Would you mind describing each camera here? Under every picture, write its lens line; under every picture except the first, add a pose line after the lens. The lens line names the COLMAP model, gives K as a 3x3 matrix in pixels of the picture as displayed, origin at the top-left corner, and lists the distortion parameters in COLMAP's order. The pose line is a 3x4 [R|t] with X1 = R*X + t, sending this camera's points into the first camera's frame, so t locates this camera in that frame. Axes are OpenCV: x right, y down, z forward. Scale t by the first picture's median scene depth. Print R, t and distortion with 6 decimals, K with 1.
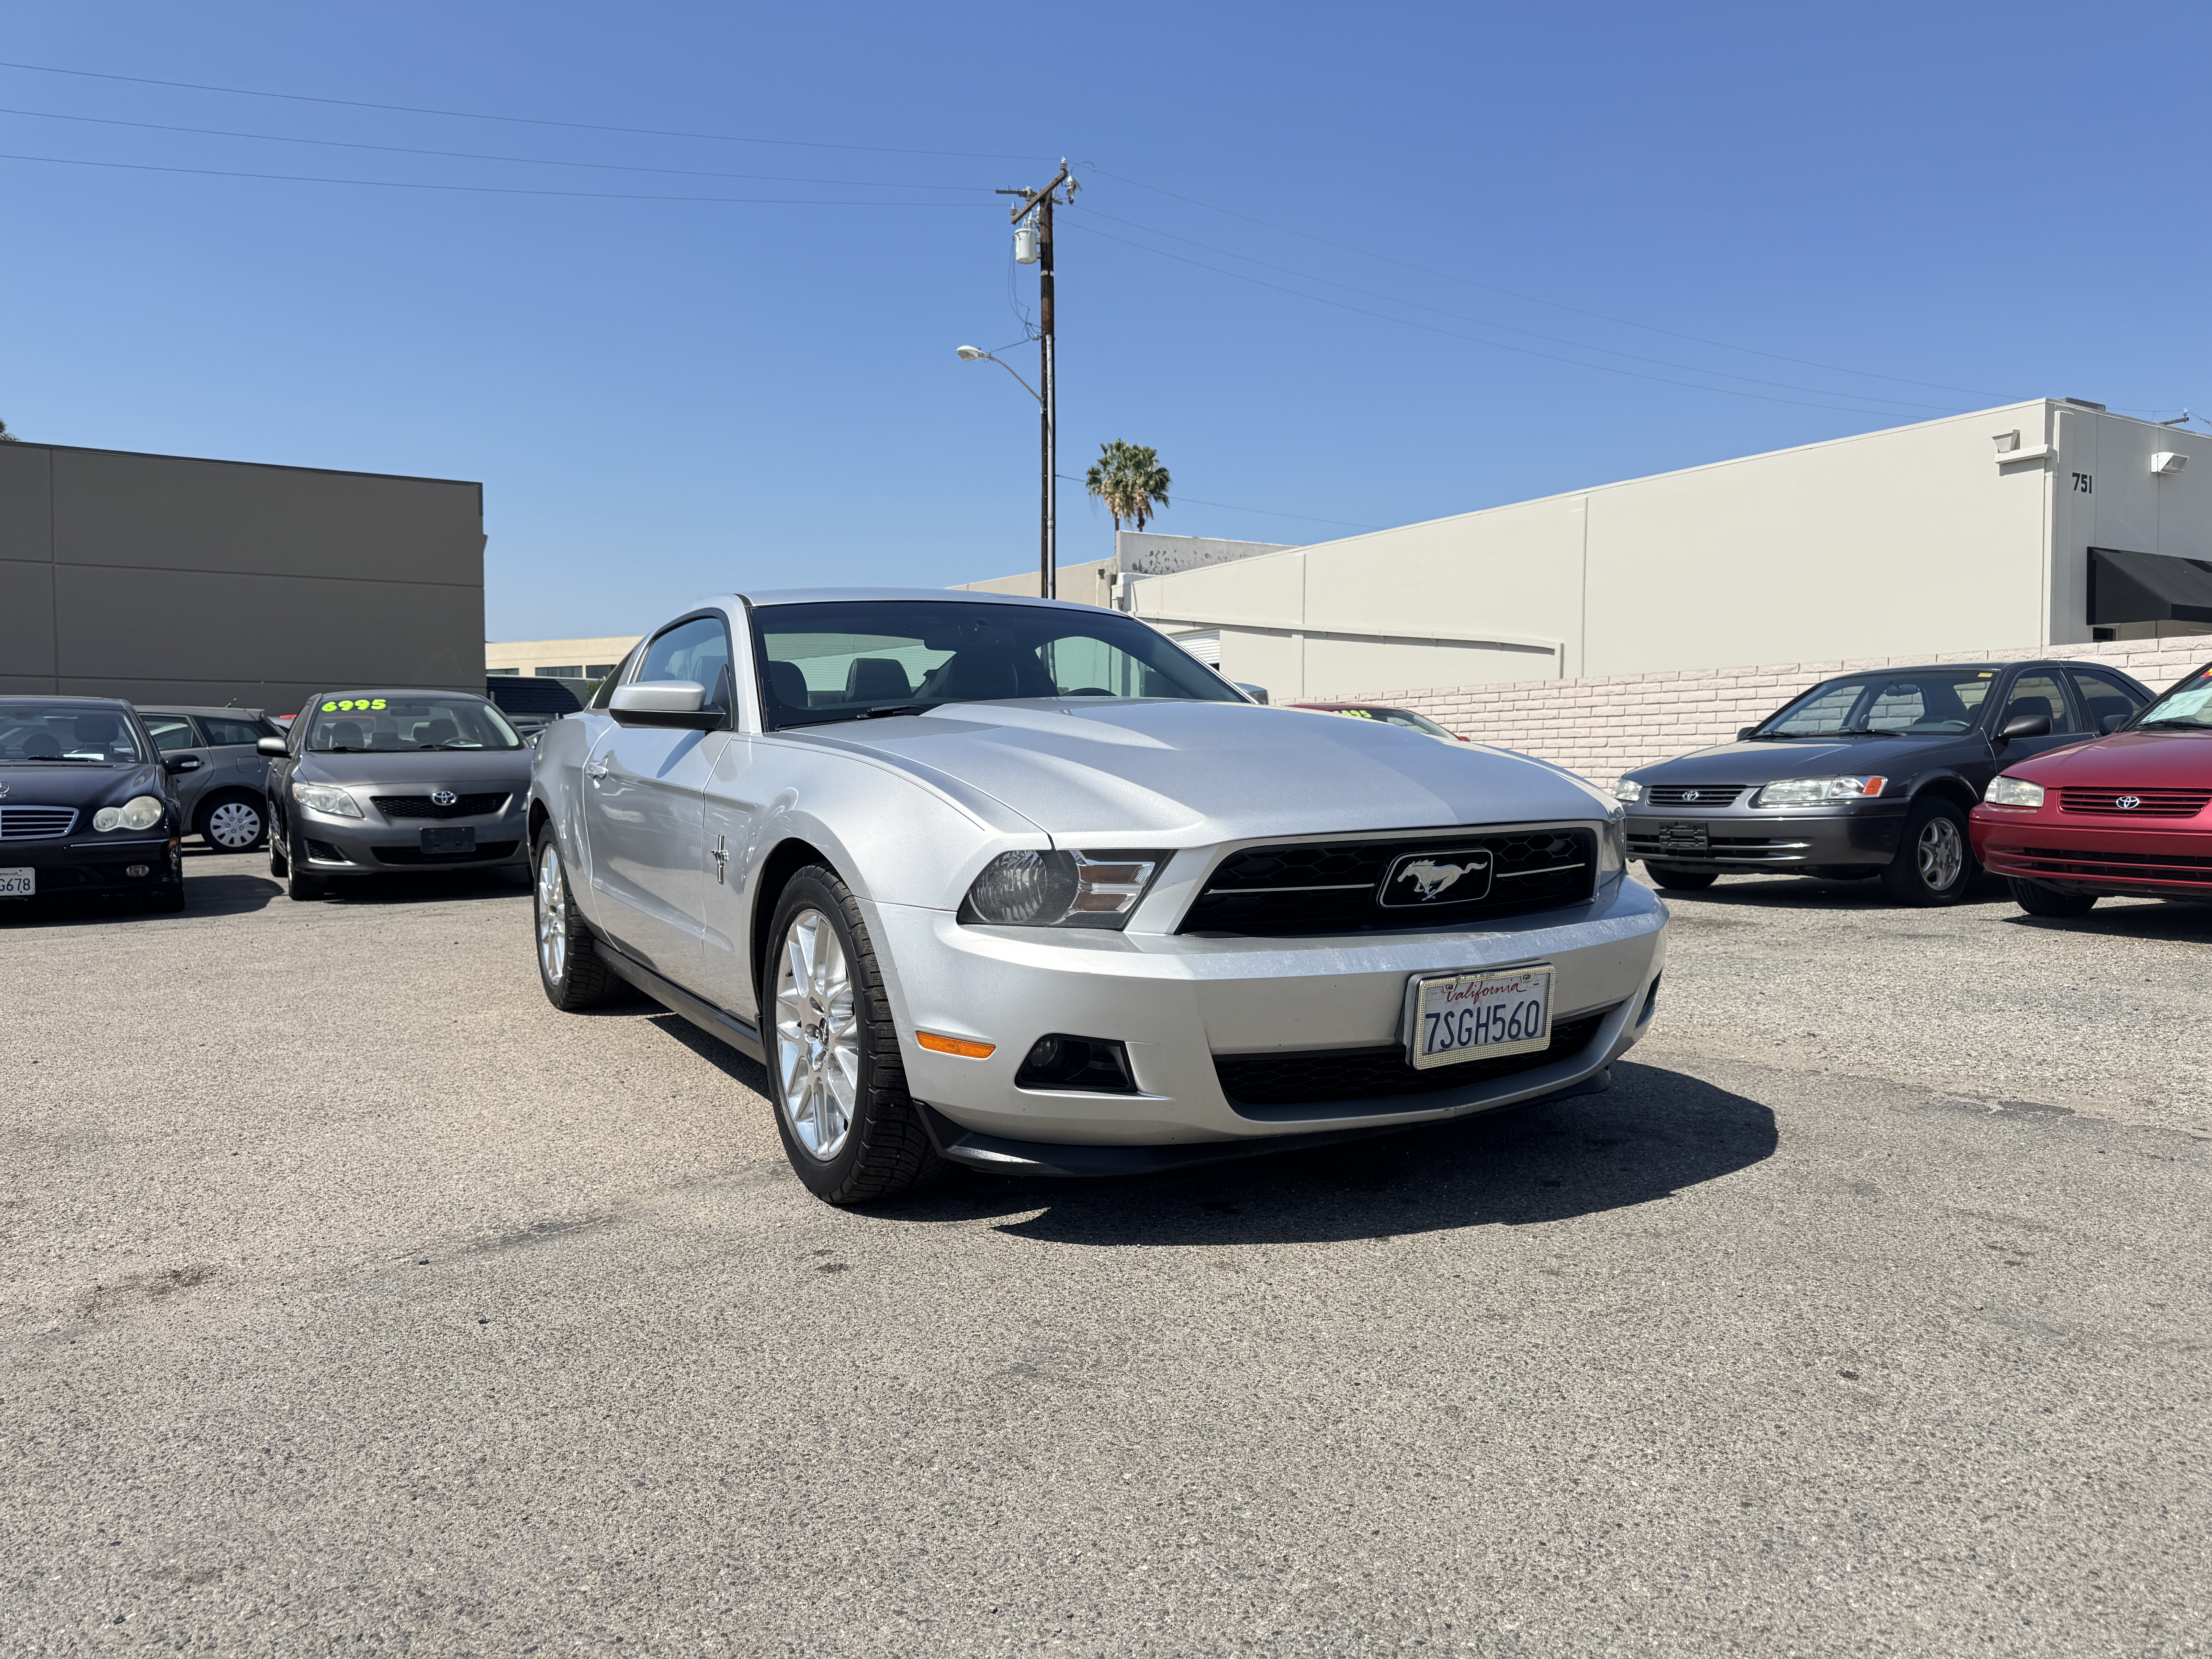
lens RADIAL K [[1535.1, 0, 1108.2], [0, 1535.1, 840.1], [0, 0, 1]] dist [0.043849, -0.047194]
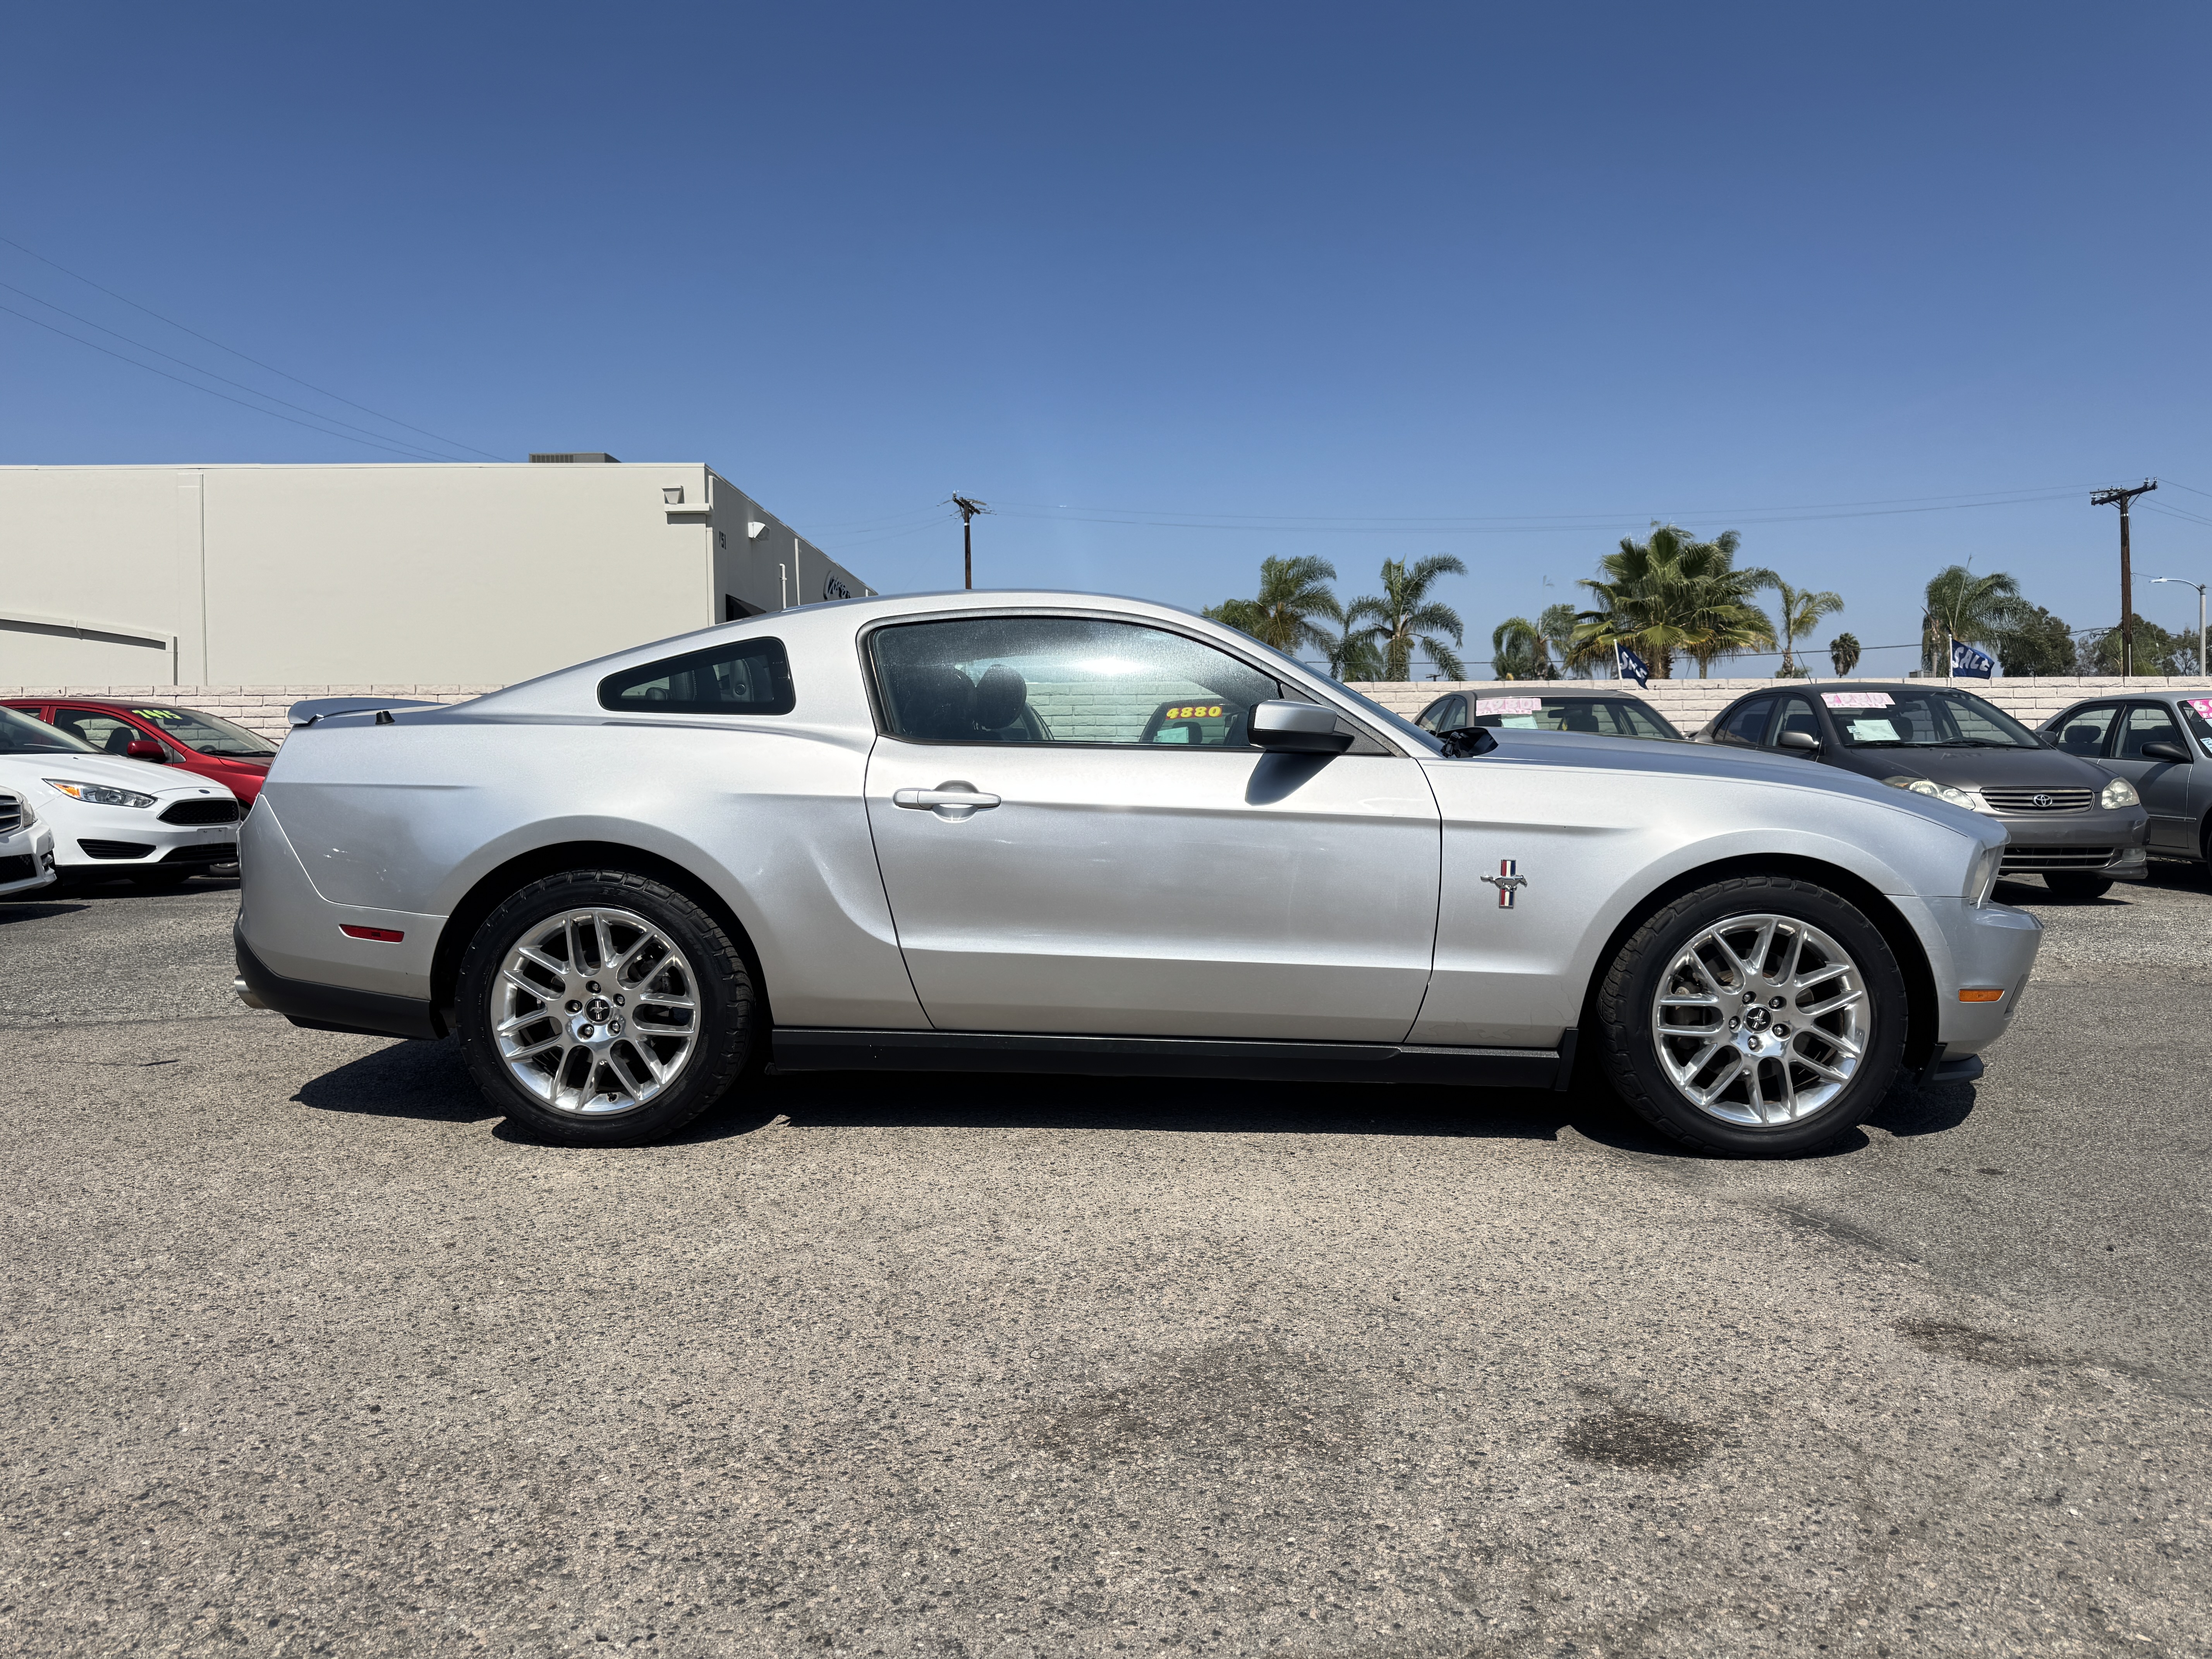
lens RADIAL K [[1535.1, 0, 1114.3], [0, 1535.1, 841.3], [0, 0, 1]] dist [0.043849, -0.047194]
pose [[0.530743, -0.035914, 0.846771, -1.470506], [0.039343, 0.999069, 0.017714, -0.053058], [-0.846619, 0.023913, 0.531662, 0.801426]]
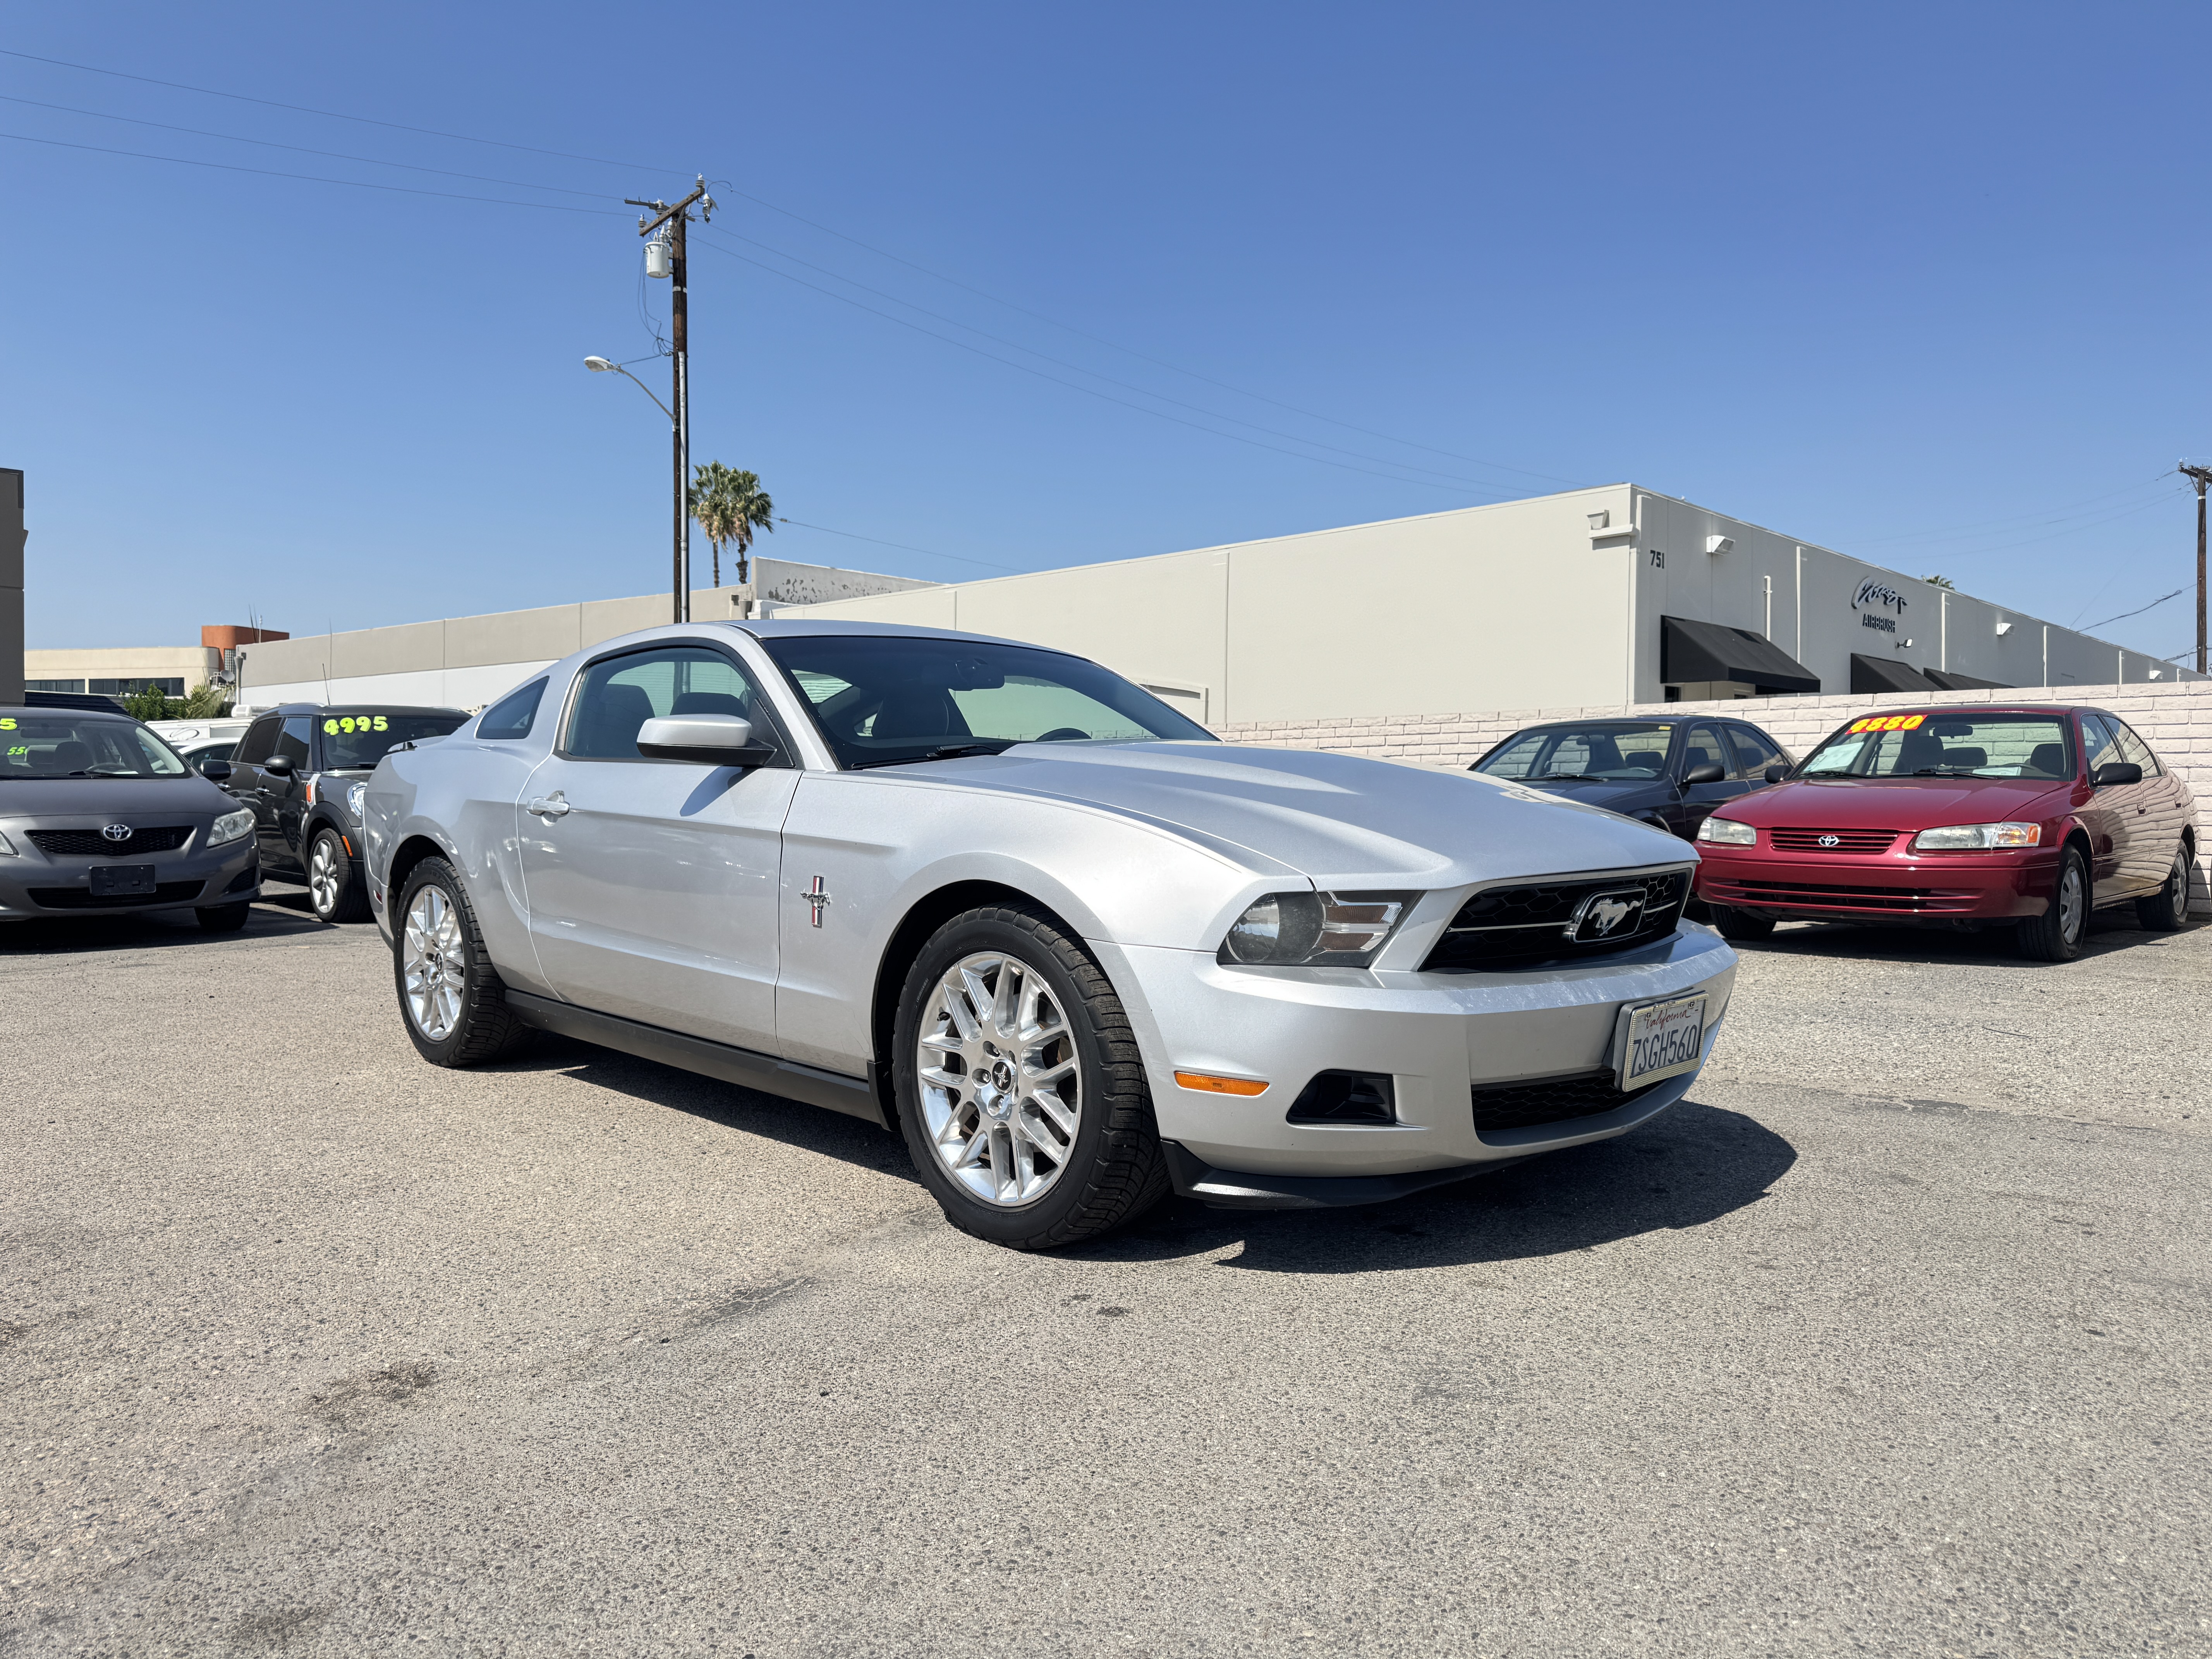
lens RADIAL K [[1535.1, 0, 1100.9], [0, 1535.1, 834.4], [0, 0, 1]] dist [0.043849, -0.047194]
pose [[0.967783, 0.001948, 0.251778, -0.379459], [0.004235, 0.999703, -0.024011, -0.007661], [-0.251750, 0.024304, 0.967487, 0.022425]]
